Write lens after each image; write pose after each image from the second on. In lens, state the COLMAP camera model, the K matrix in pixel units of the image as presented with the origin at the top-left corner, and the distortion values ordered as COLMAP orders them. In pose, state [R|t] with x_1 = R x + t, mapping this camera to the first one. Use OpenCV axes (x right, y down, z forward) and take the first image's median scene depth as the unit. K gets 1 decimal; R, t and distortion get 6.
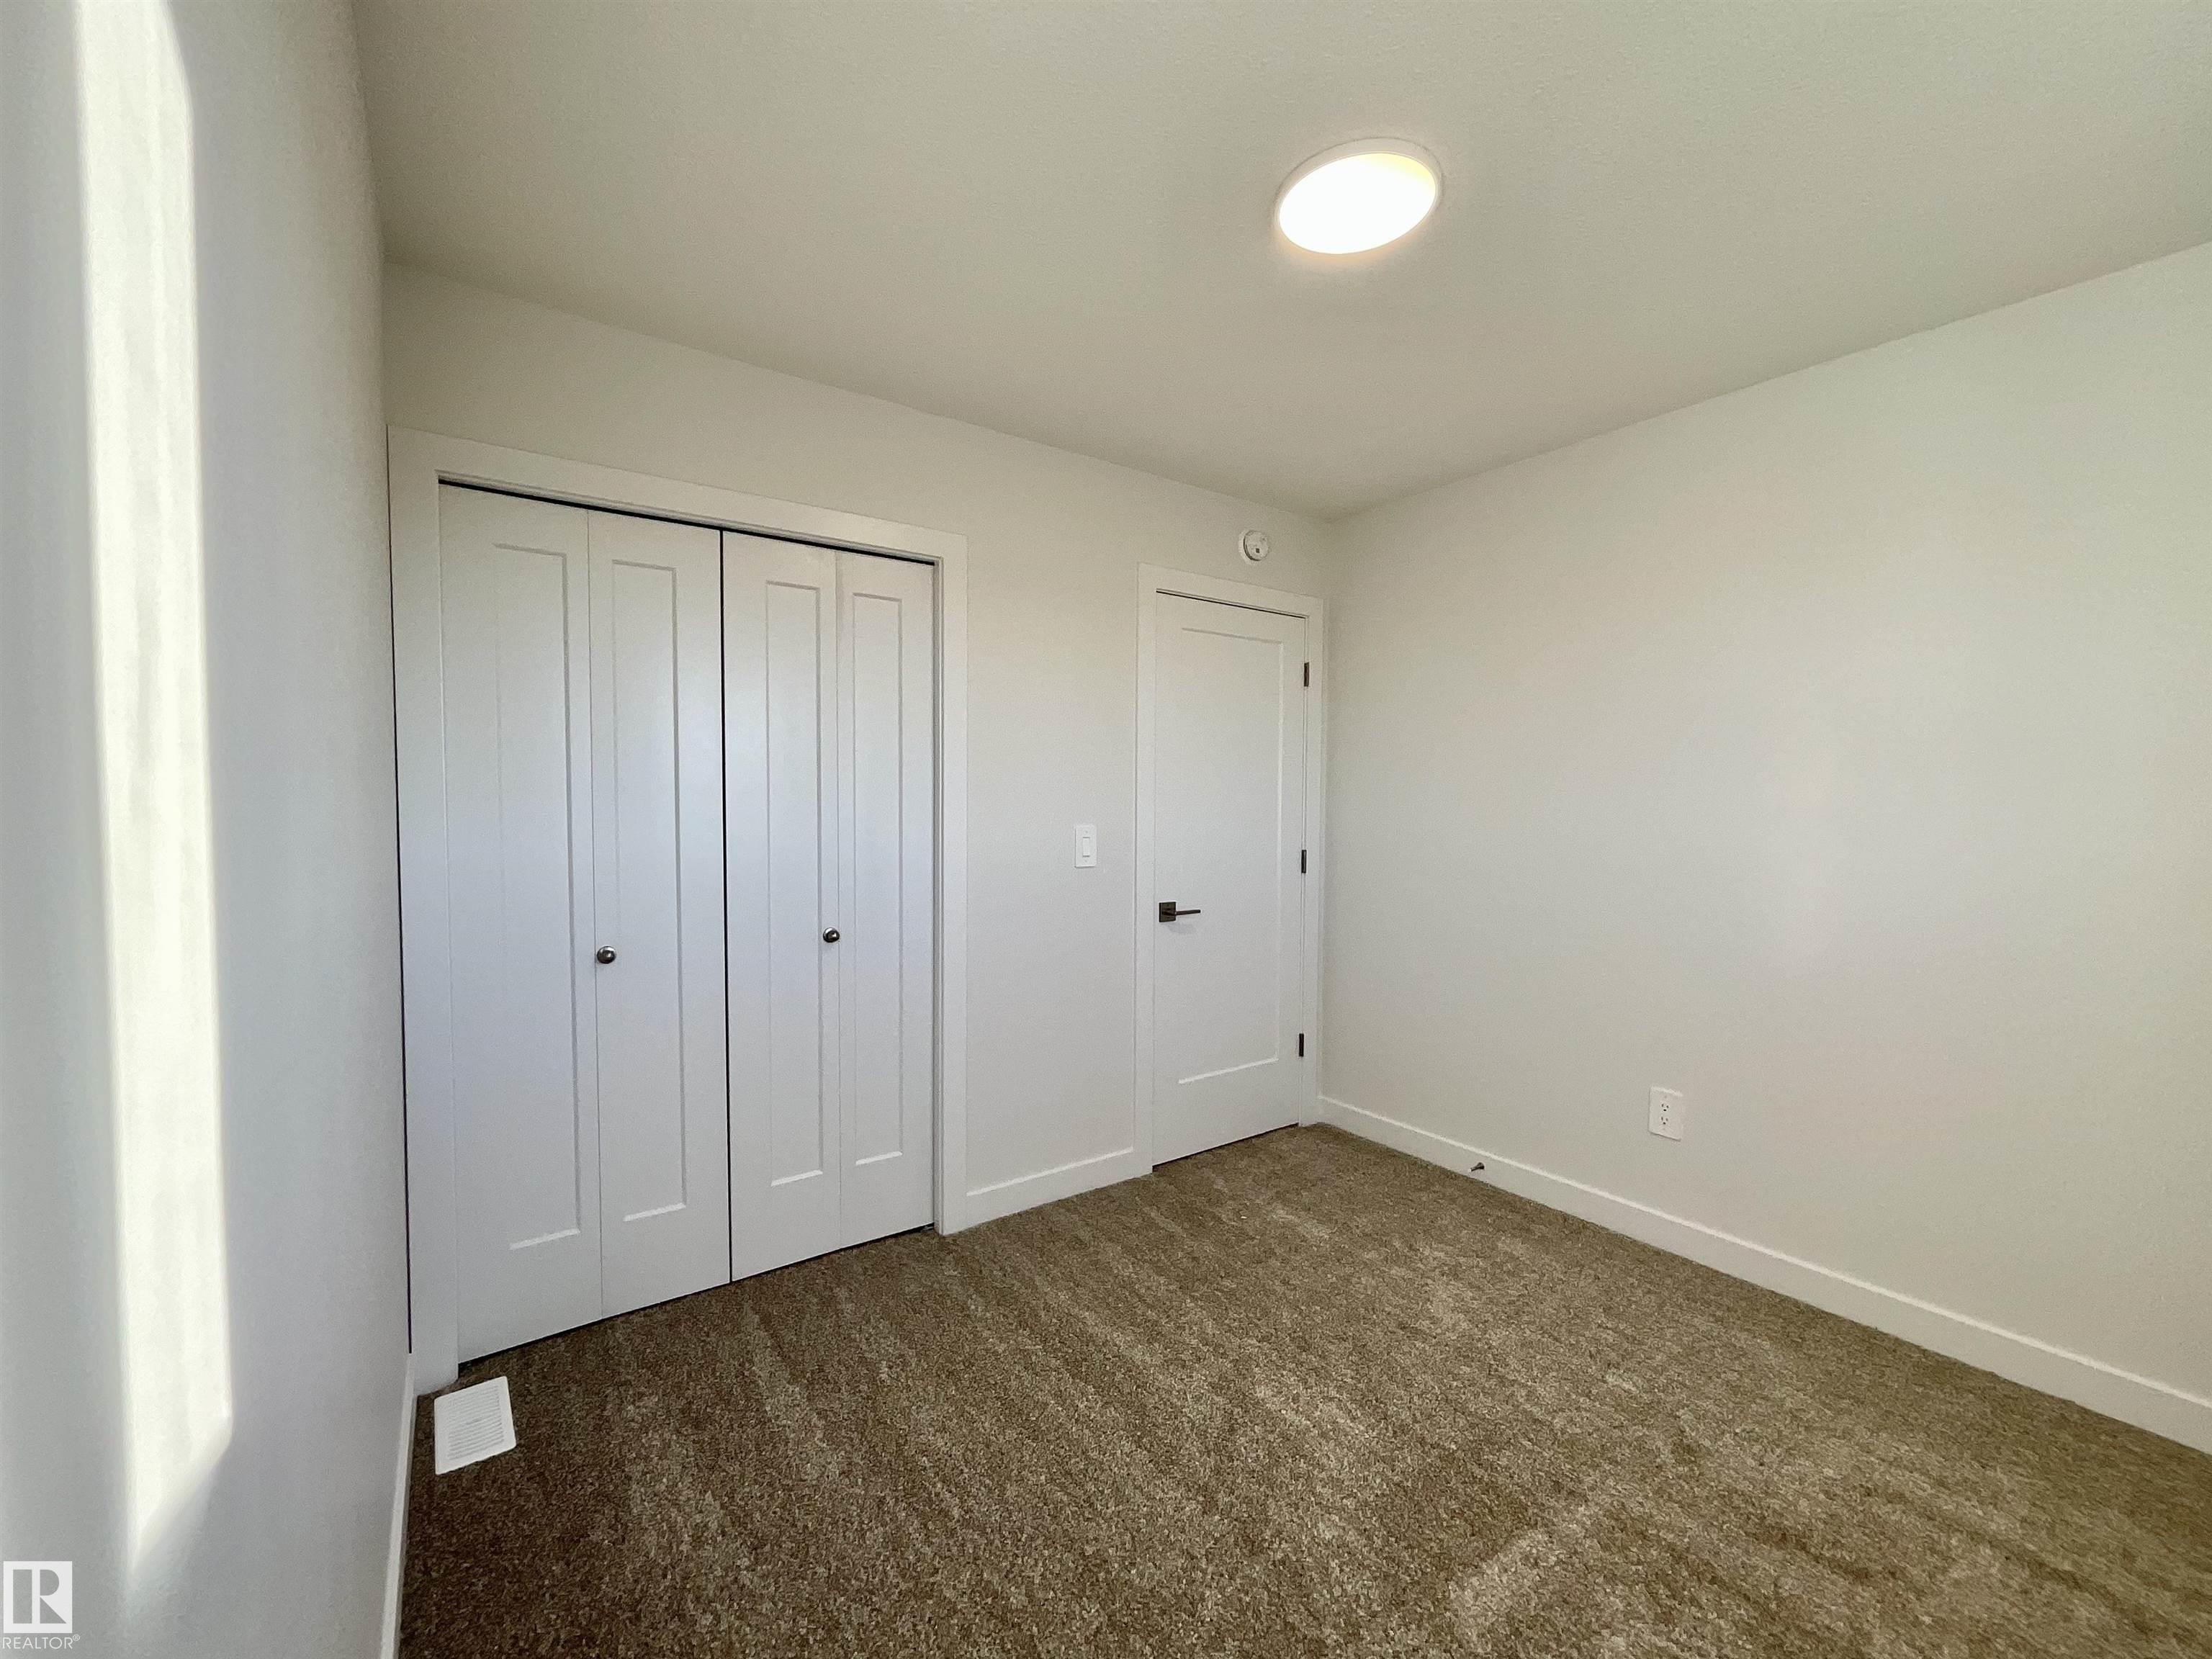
lens RADIAL K [[896.6, 0, 1108.0], [0, 896.6, 833.4], [0, 0, 1]] dist [-0.000777, 0.000030]
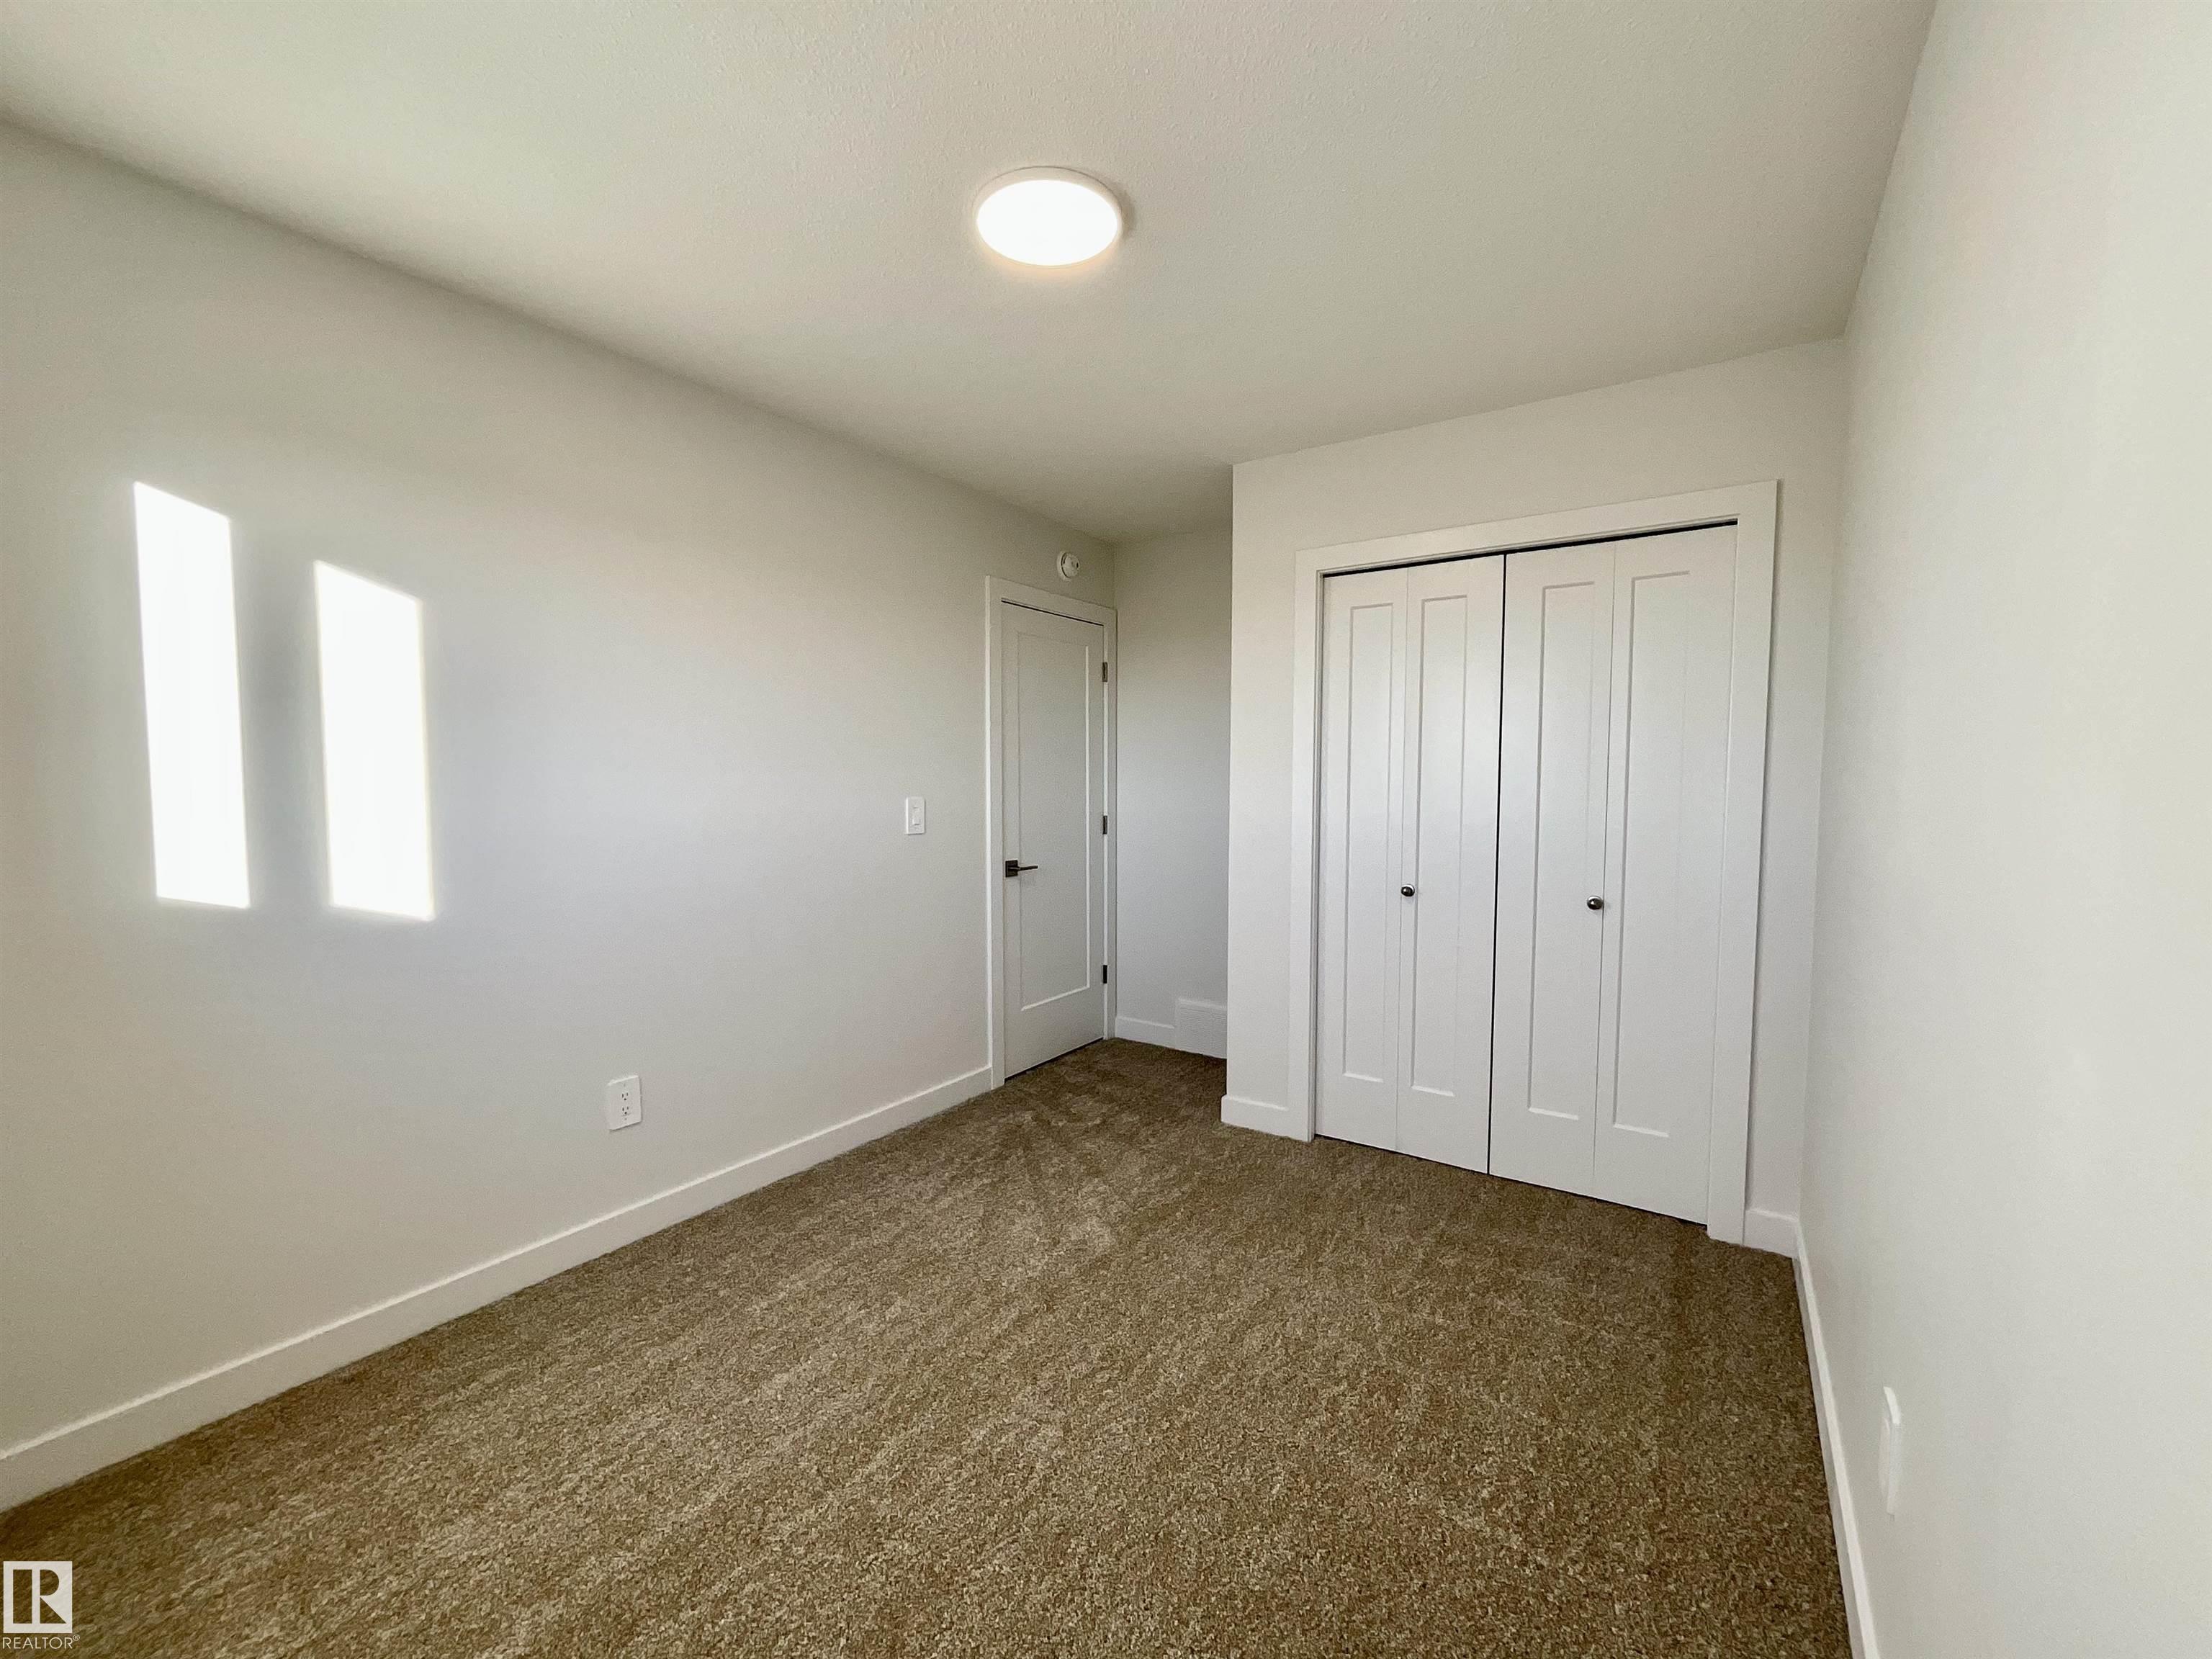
lens RADIAL K [[896.6, 0, 1108.0], [0, 896.6, 833.4], [0, 0, 1]] dist [-0.000777, 0.000030]
pose [[0.937219, -0.019371, 0.348204, -0.219521], [0.009538, 0.999506, 0.029930, 0.005294], [-0.348611, -0.024730, 0.936941, -0.165412]]
